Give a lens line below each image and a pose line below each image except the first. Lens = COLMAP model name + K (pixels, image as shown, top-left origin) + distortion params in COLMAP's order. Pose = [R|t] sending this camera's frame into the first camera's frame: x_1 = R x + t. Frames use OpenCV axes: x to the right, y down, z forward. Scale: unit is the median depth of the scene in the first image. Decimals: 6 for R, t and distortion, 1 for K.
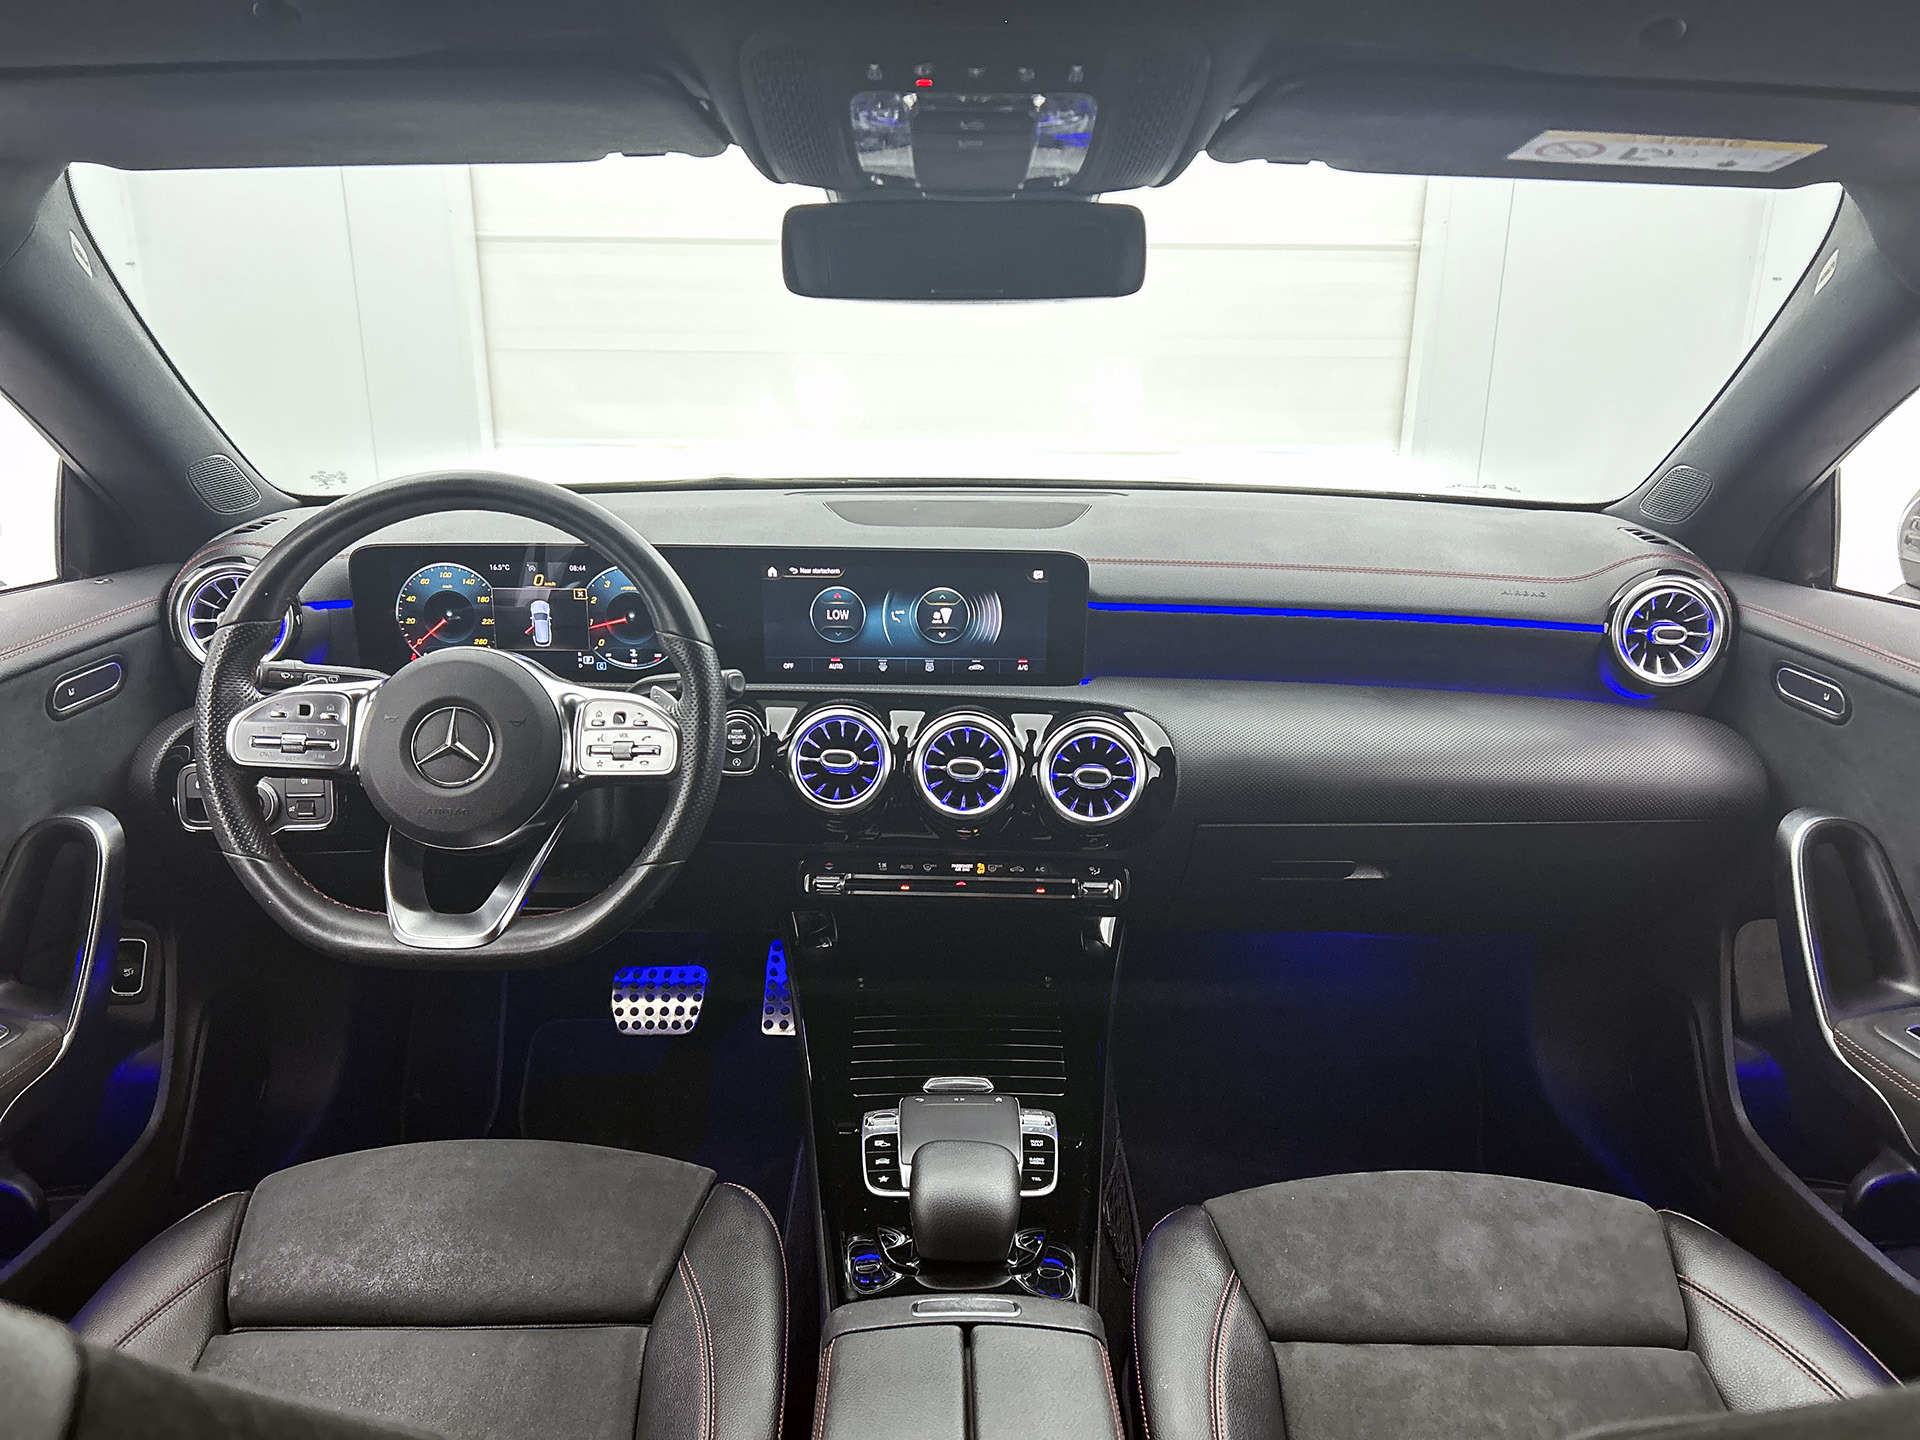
lens RADIAL K [[1472.6, 0, 1000.8], [0, 1472.6, 762.7], [0, 0, 1]] dist [0.045149, -0.048365]
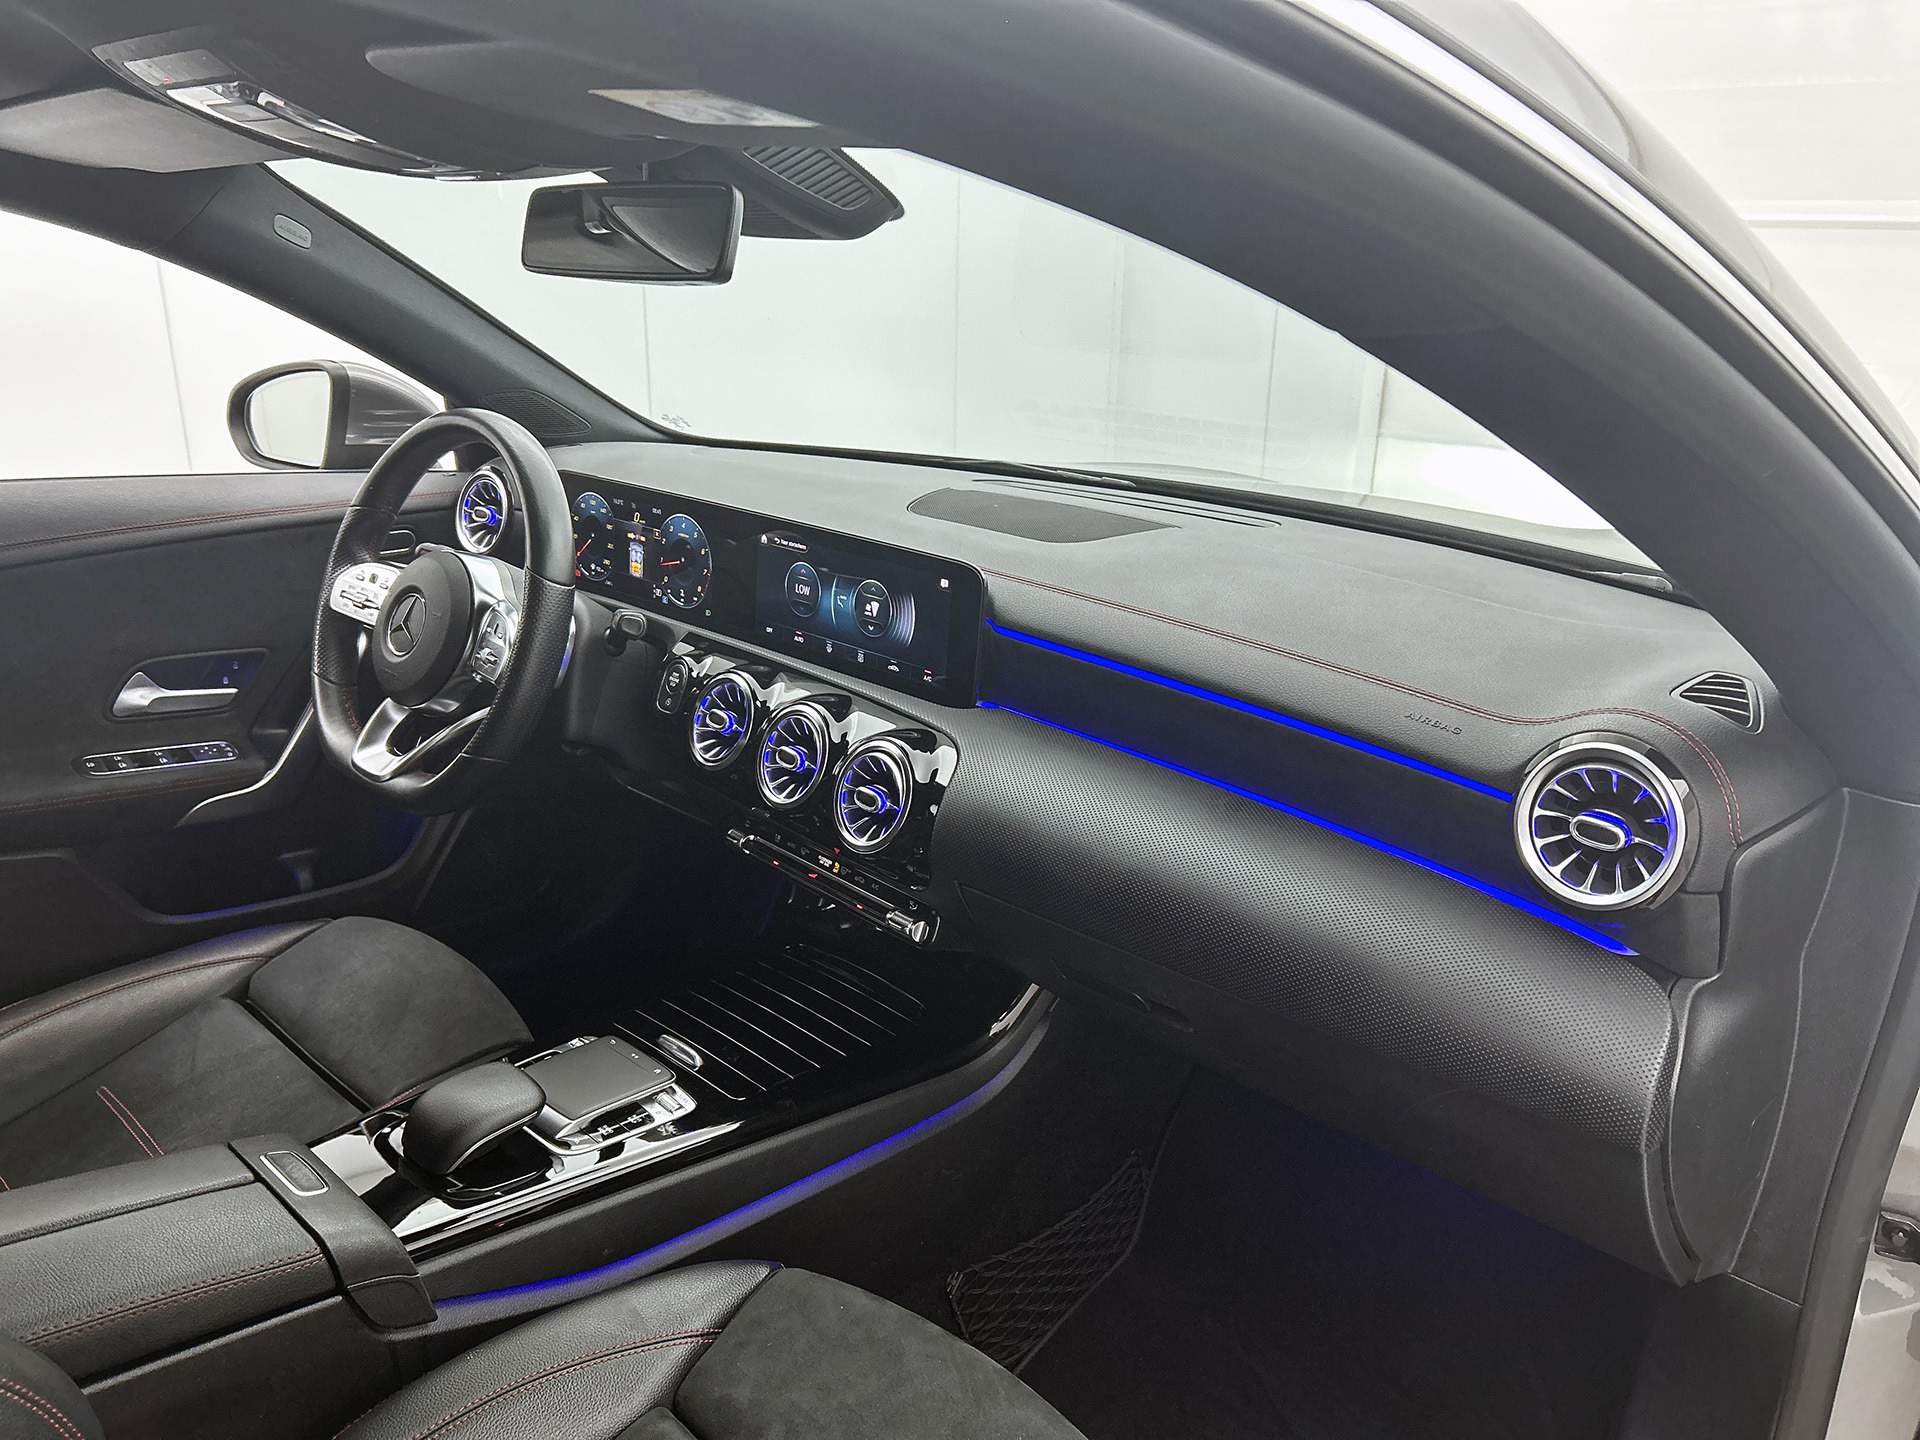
lens RADIAL K [[1472.6, 0, 946.8], [0, 1472.6, 769.2], [0, 0, 1]] dist [0.045149, -0.048365]
pose [[0.694042, 0.248807, -0.675574, 0.689627], [-0.238420, 0.964865, 0.110412, -0.118008], [0.679310, 0.084439, 0.728978, 0.335083]]
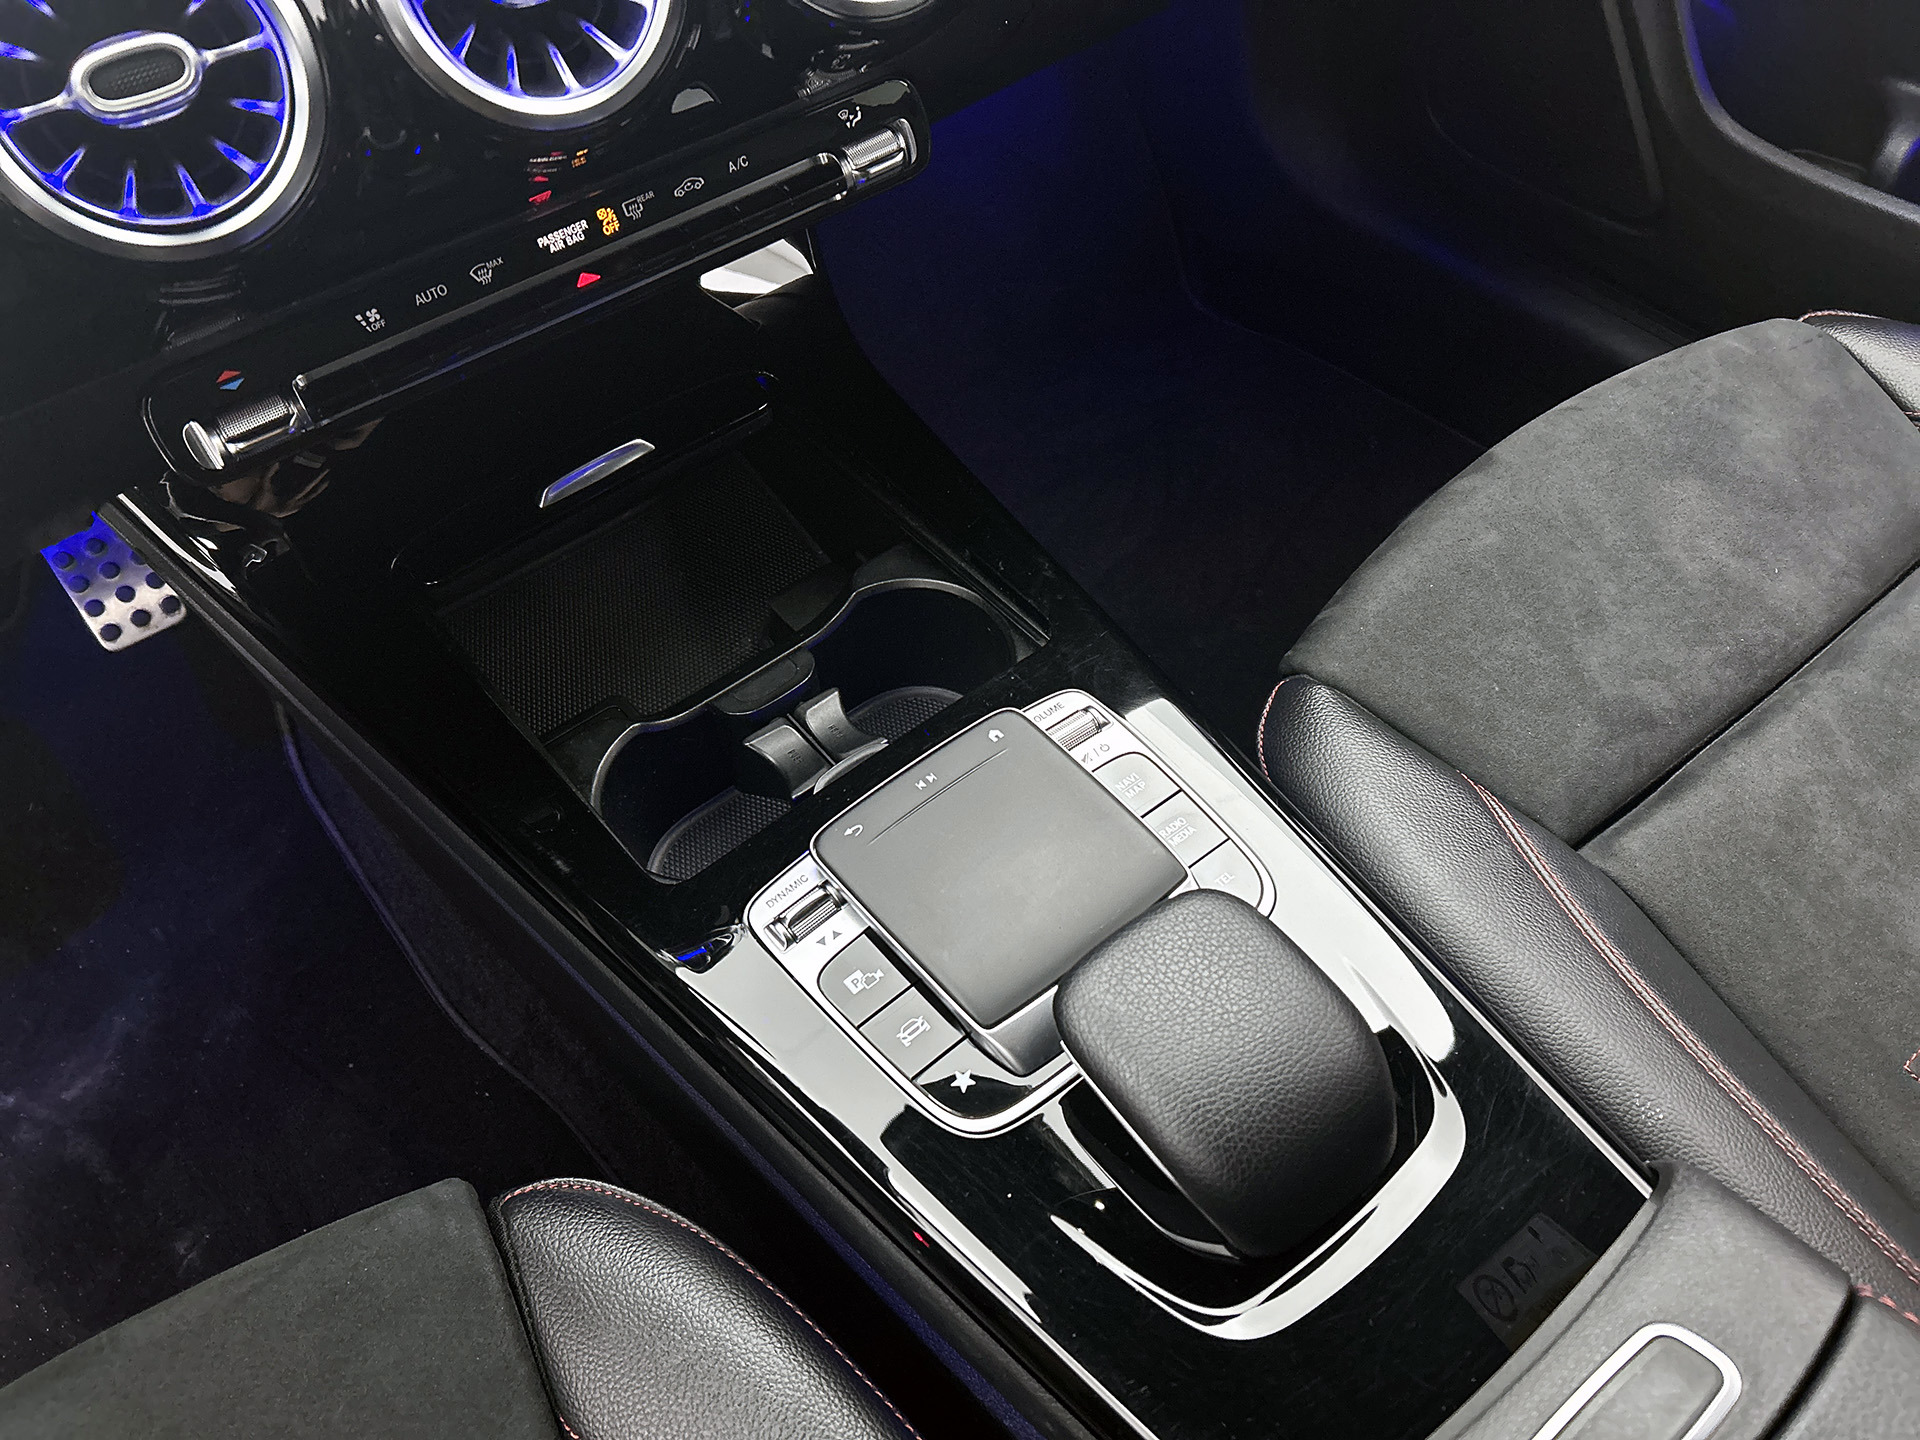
lens RADIAL K [[1472.6, 0, 996.3], [0, 1472.6, 738.3], [0, 0, 1]] dist [0.045149, -0.048365]
pose [[0.795097, -0.514146, 0.321676, -0.132420], [0.247461, 0.759263, 0.601899, -0.037600], [-0.553701, -0.398966, 0.730919, 0.600257]]
